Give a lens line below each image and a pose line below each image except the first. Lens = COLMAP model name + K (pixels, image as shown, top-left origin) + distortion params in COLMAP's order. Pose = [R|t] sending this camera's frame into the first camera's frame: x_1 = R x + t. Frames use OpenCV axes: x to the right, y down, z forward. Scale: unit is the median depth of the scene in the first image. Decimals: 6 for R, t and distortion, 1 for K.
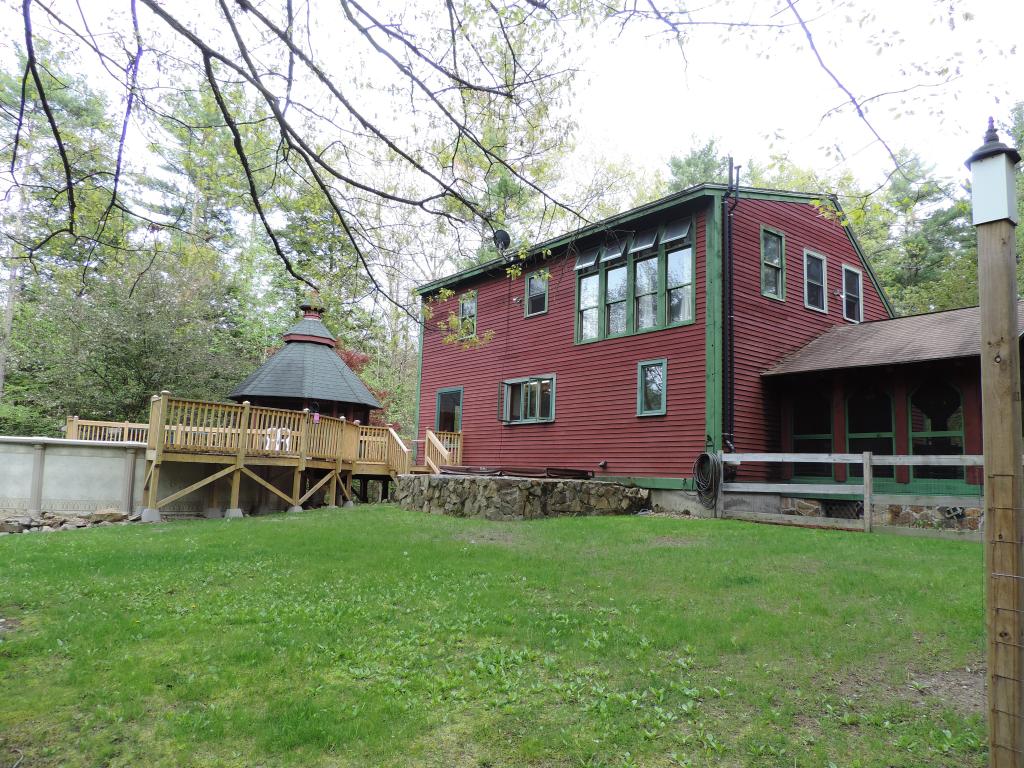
lens RADIAL K [[730.1, 0, 511.4], [0, 730.1, 386.4], [0, 0, 1]] dist [-0.030696, 0.010015]
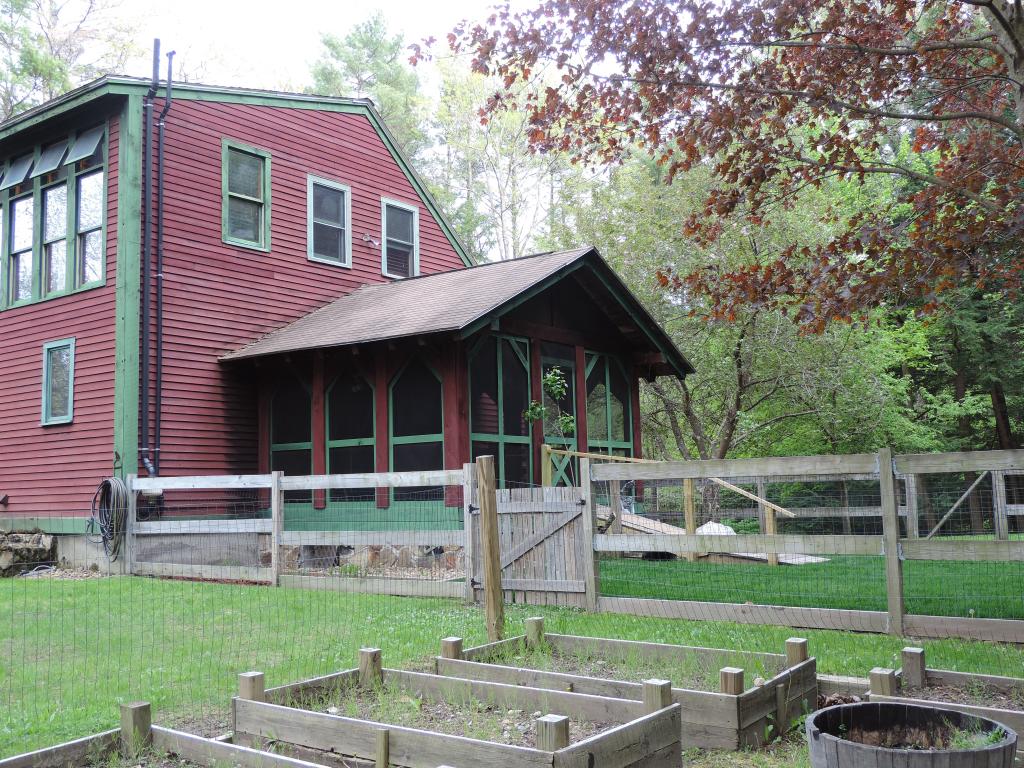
lens RADIAL K [[1062.8, 0, 512.5], [0, 1062.8, 383.6], [0, 0, 1]] dist [-0.038800, 0.000000]
pose [[0.958654, -0.028311, 0.283163, 0.330645], [0.021972, 0.999432, 0.025537, -0.012678], [-0.283725, -0.018259, 0.958732, -0.038302]]
